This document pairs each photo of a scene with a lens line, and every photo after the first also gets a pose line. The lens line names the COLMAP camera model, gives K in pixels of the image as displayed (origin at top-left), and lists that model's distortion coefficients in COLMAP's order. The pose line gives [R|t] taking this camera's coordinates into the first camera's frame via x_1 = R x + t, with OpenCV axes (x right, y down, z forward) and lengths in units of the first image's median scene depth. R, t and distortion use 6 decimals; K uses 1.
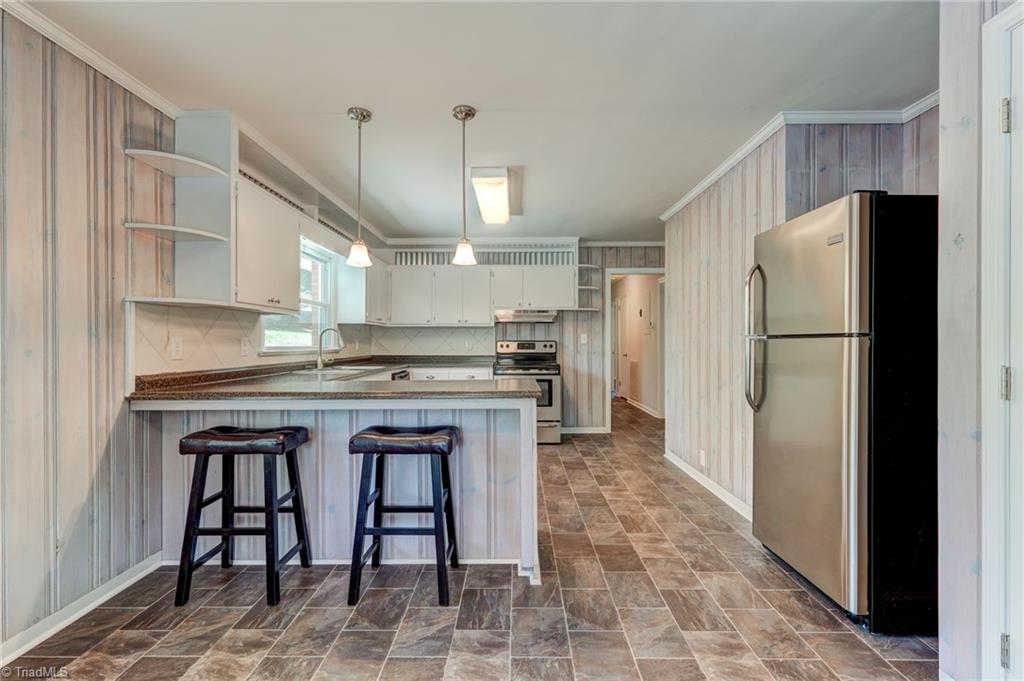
lens RADIAL K [[449.6, 0, 512.0], [0, 449.6, 340.5], [0, 0, 1]] dist [-0.001853, -0.000542]
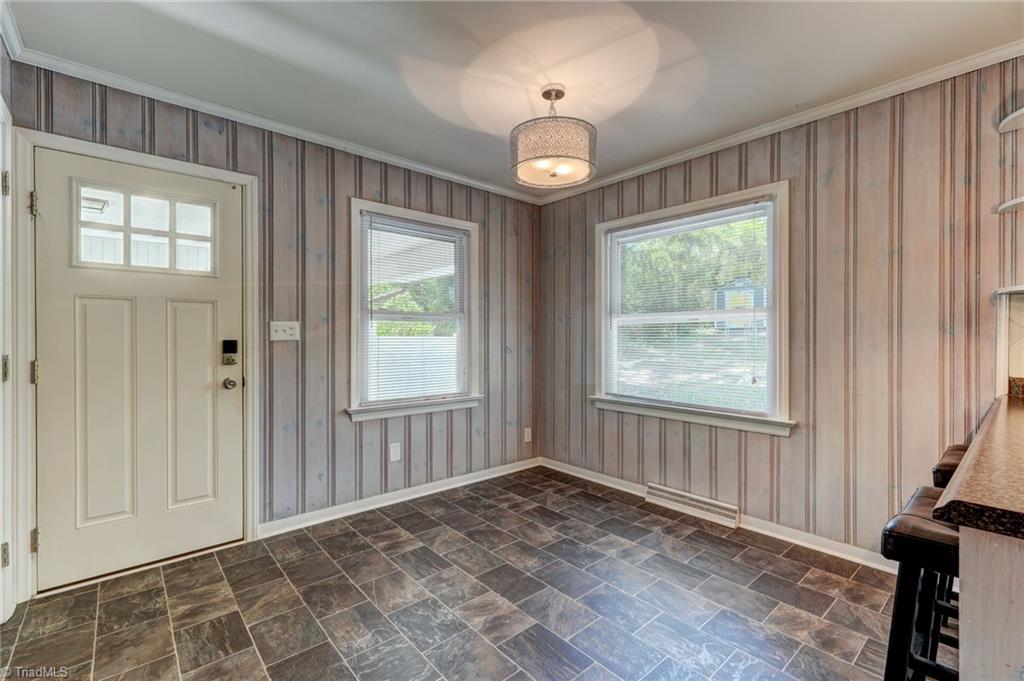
lens RADIAL K [[453.6, 0, 512.0], [0, 453.6, 340.5], [0, 0, 1]] dist [0.008705, -0.000180]
pose [[-0.748160, 0.007812, -0.663473, 0.611877], [0.003882, 0.999965, 0.007397, -0.003977], [0.663507, 0.002958, -0.748164, 1.232010]]
